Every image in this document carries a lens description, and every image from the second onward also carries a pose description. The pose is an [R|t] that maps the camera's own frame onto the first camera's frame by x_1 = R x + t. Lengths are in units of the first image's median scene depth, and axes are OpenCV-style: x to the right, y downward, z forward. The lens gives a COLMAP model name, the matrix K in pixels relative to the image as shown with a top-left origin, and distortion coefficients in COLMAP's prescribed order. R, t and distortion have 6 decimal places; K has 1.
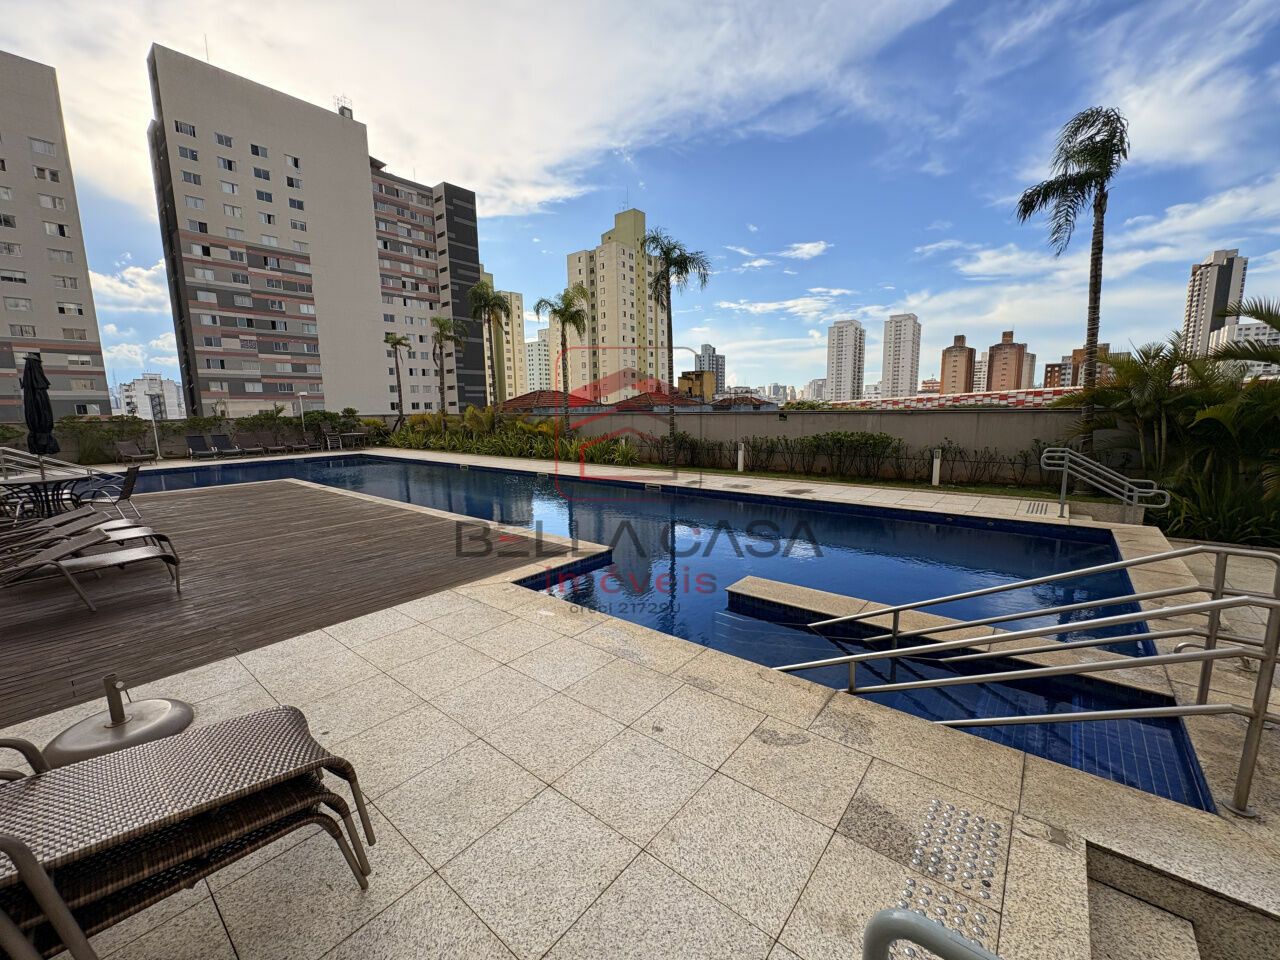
lens RADIAL K [[511.3, 0, 639.4], [0, 511.3, 482.6], [0, 0, 1]] dist [0.000032, 0.000051]
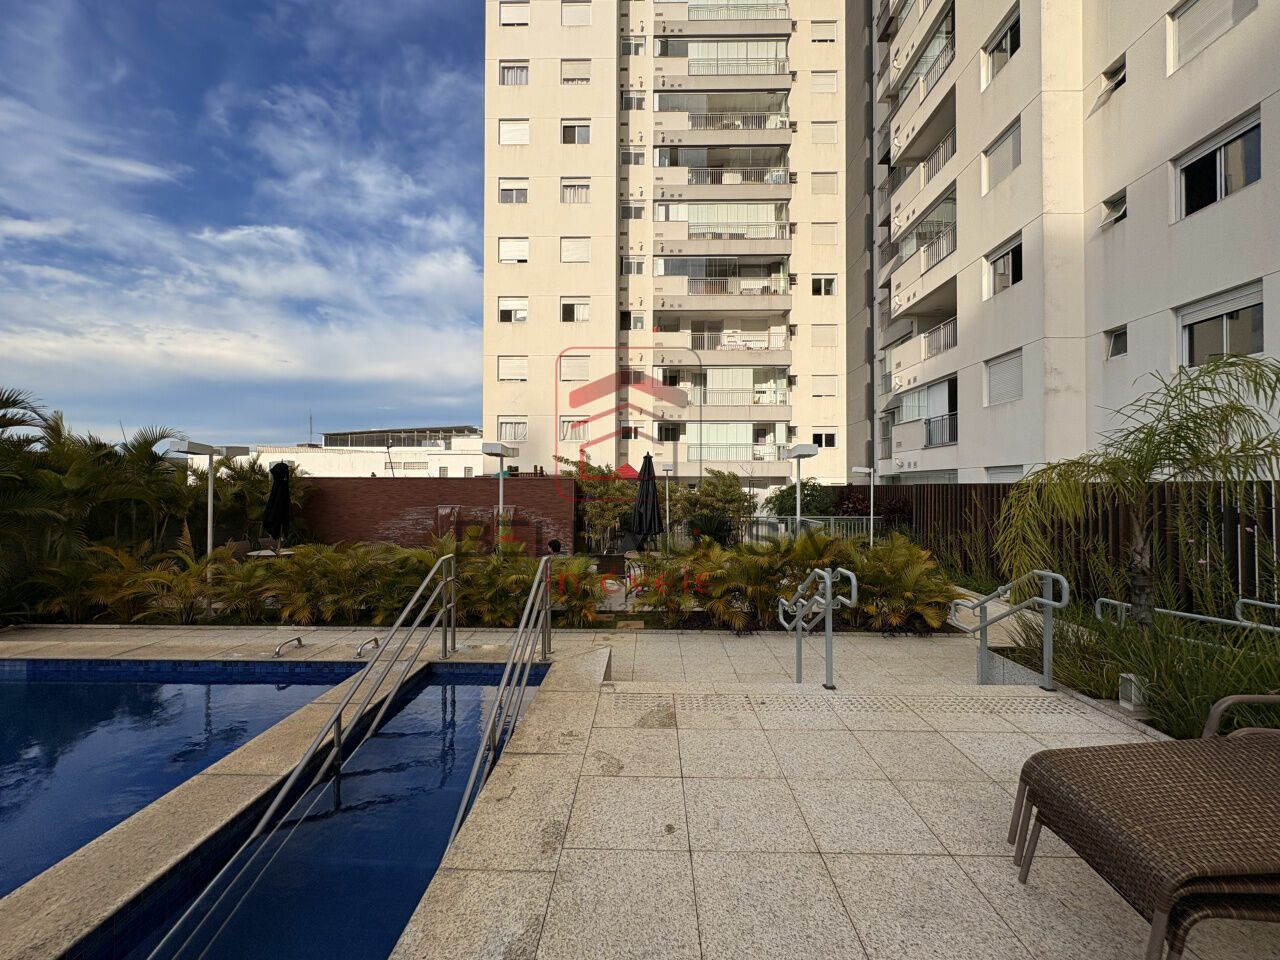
lens RADIAL K [[511.3, 0, 640.2], [0, 511.3, 481.4], [0, 0, 1]] dist [0.000032, 0.000051]
pose [[-0.619360, 0.026029, 0.784676, -0.714205], [0.127007, 0.989608, 0.067422, -0.179032], [-0.774766, 0.141418, -0.616229, 1.714584]]
